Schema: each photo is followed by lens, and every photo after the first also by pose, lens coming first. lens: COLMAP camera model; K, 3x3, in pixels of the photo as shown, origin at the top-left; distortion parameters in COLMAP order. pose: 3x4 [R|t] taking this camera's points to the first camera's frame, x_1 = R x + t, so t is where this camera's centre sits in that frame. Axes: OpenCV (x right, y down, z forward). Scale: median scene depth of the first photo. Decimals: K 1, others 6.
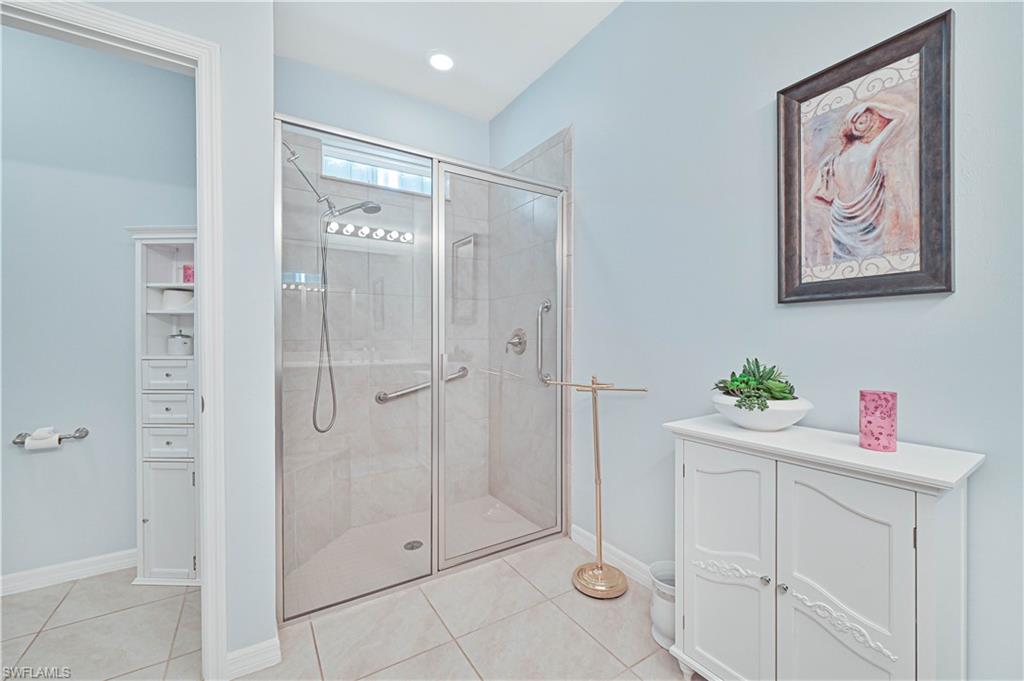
lens RADIAL K [[414.9, 0, 512.0], [0, 414.9, 340.5], [0, 0, 1]] dist [0.000460, 0.000068]
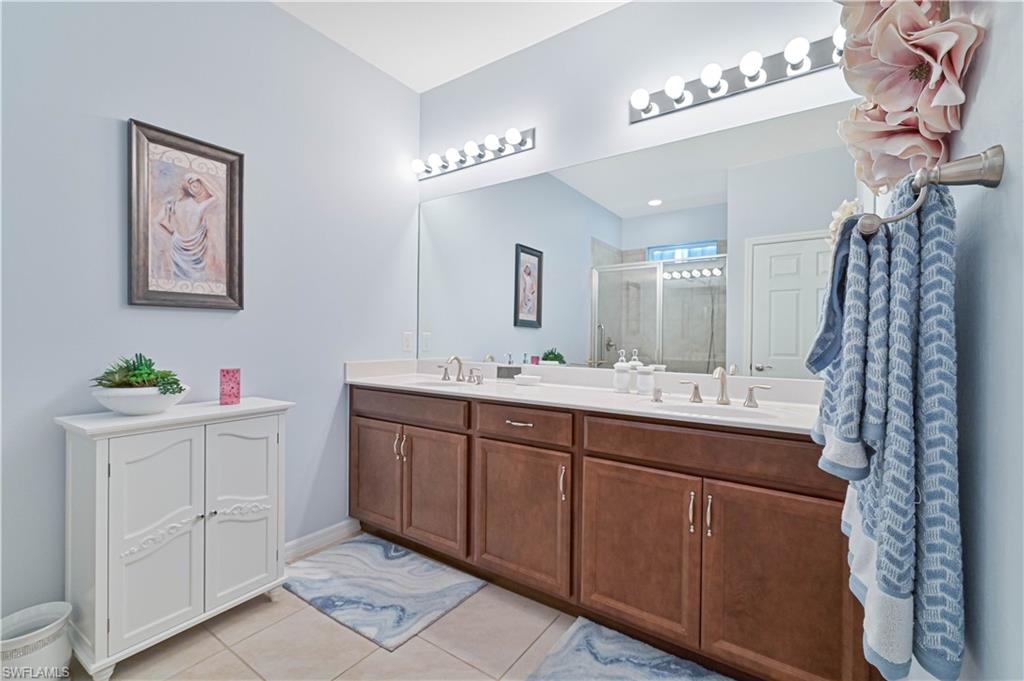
lens RADIAL K [[439.1, 0, 512.0], [0, 439.1, 340.5], [0, 0, 1]] dist [-0.000033, -0.000012]
pose [[-0.392937, -0.006061, 0.919545, -0.992034], [0.002811, 0.999966, 0.007792, 0.002093], [-0.919561, 0.005647, -0.392906, 0.582329]]
